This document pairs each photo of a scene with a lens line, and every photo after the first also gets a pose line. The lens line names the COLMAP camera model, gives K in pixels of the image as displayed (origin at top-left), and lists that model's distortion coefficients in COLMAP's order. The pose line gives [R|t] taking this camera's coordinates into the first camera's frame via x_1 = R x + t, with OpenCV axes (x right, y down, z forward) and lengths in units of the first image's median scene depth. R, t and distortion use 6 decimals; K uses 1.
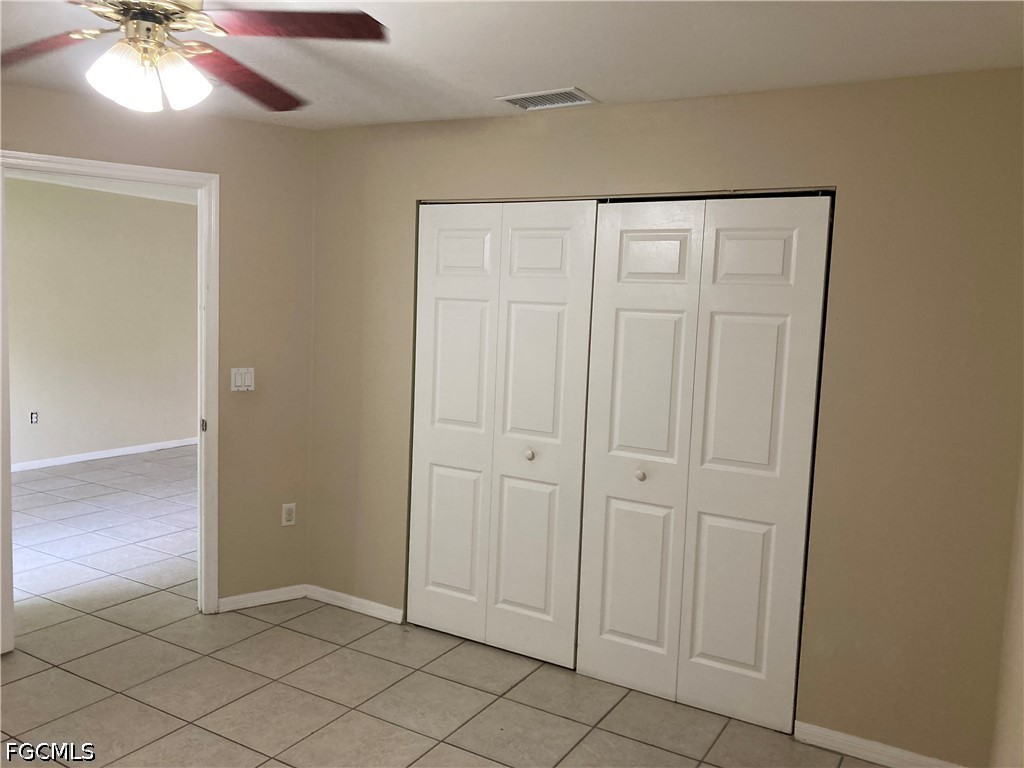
lens RADIAL K [[833.1, 0, 509.3], [0, 833.1, 392.2], [0, 0, 1]] dist [0.088122, -0.141647]
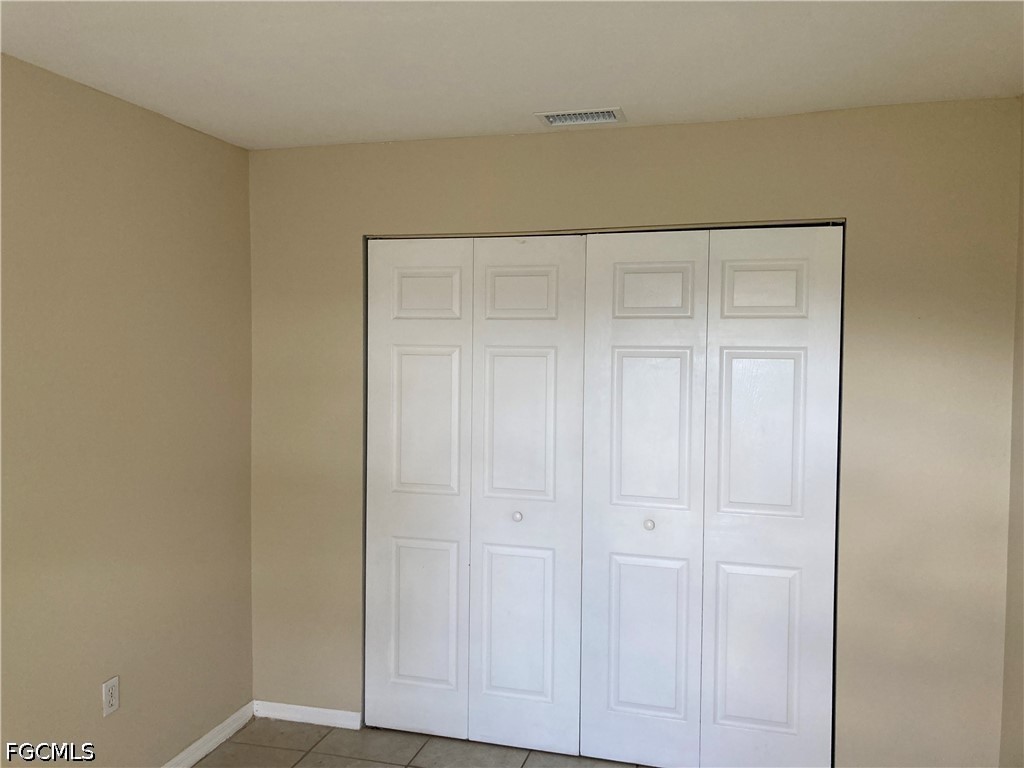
lens RADIAL K [[845.4, 0, 510.5], [0, 845.4, 372.5], [0, 0, 1]] dist [0.001647, 0.002202]
pose [[0.965955, -0.050338, 0.253765, -0.226609], [0.067778, 0.995867, -0.060452, -0.026080], [-0.249673, 0.075594, 0.965375, 0.139280]]
